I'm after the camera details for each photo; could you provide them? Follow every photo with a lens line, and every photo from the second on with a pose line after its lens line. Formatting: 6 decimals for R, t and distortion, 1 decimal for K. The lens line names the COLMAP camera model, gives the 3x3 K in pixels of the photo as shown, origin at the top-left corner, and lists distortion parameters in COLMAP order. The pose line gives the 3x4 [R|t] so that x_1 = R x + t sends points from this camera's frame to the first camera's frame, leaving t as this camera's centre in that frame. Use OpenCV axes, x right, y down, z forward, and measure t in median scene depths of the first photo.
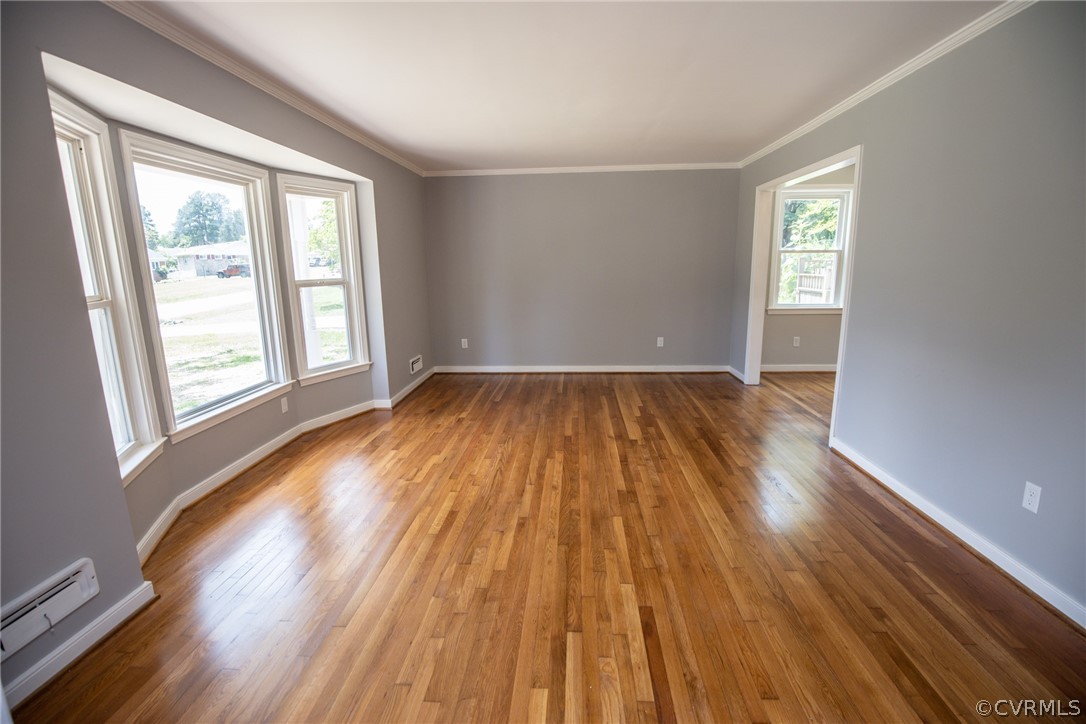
lens RADIAL K [[496.2, 0, 545.5], [0, 496.2, 357.6], [0, 0, 1]] dist [-0.032066, 0.004234]
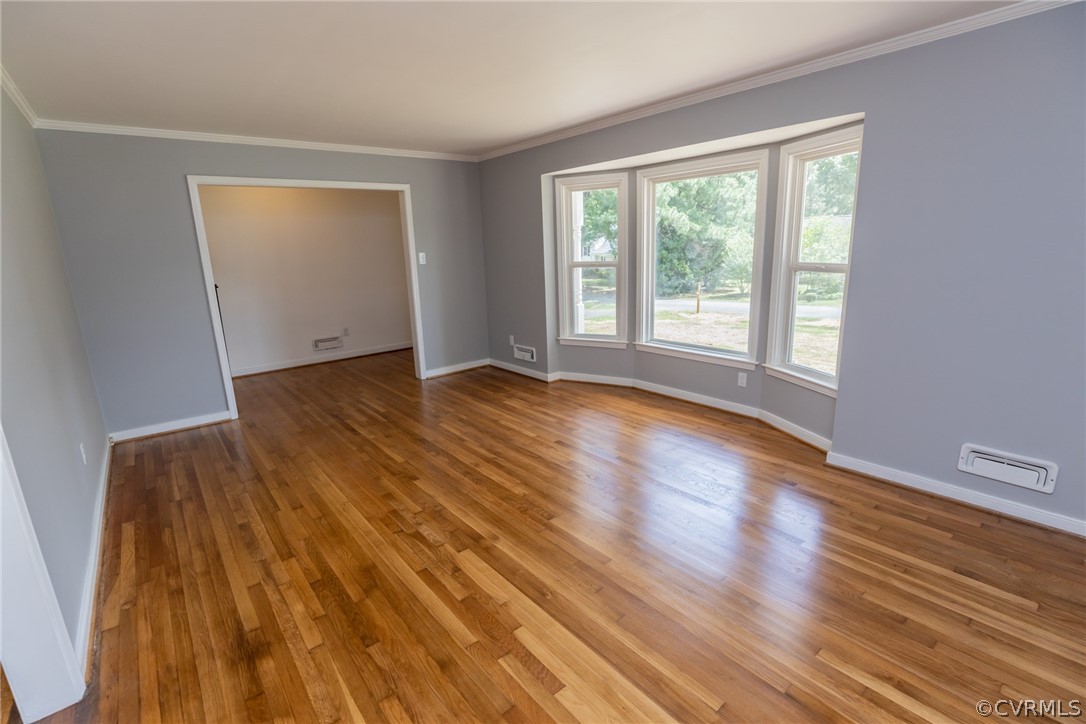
lens RADIAL K [[496.2, 0, 548.3], [0, 496.2, 364.3], [0, 0, 1]] dist [-0.032066, 0.004234]
pose [[-0.724657, 0.202805, -0.658591, 0.527188], [-0.084217, 0.922486, 0.376733, -0.339680], [0.683944, 0.328467, -0.651406, 1.594181]]
